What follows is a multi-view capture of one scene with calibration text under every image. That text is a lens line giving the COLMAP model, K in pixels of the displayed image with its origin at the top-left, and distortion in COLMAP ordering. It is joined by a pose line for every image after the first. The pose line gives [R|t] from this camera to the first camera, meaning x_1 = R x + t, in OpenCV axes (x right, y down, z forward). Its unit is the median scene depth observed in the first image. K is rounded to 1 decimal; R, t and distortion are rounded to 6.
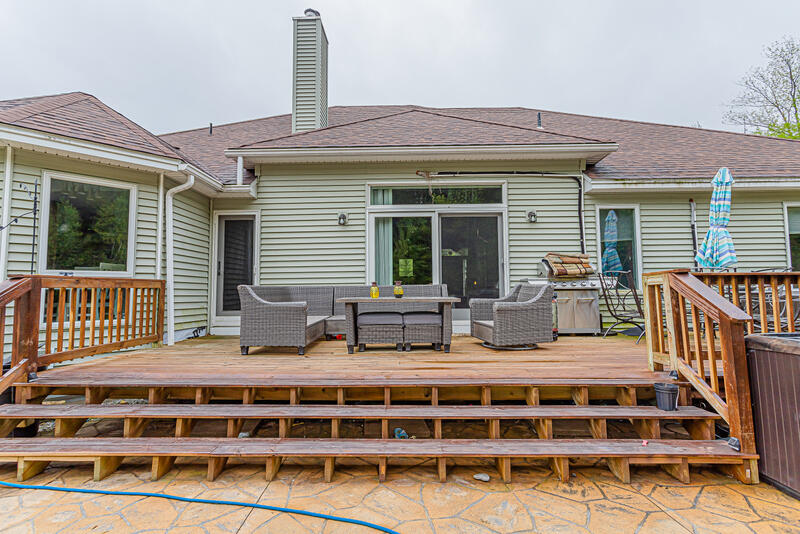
lens RADIAL K [[389.3, 0, 400.0], [0, 389.3, 267.0], [0, 0, 1]] dist [0.001476, 0.000129]
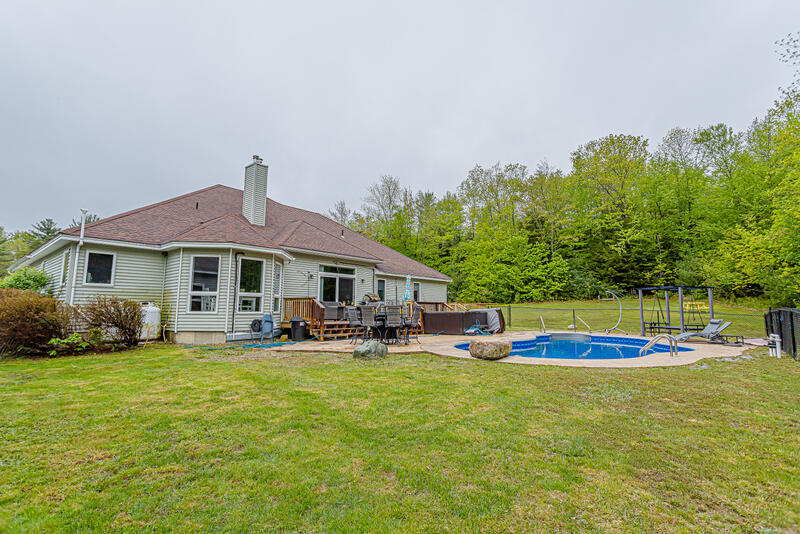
lens RADIAL K [[389.3, 0, 400.0], [0, 389.3, 267.0], [0, 0, 1]] dist [0.001476, 0.000129]
pose [[0.637120, 0.094833, 0.764908, -1.824199], [-0.058764, 0.995490, -0.074474, -0.020541], [-0.768521, 0.002500, 0.639820, -1.195260]]
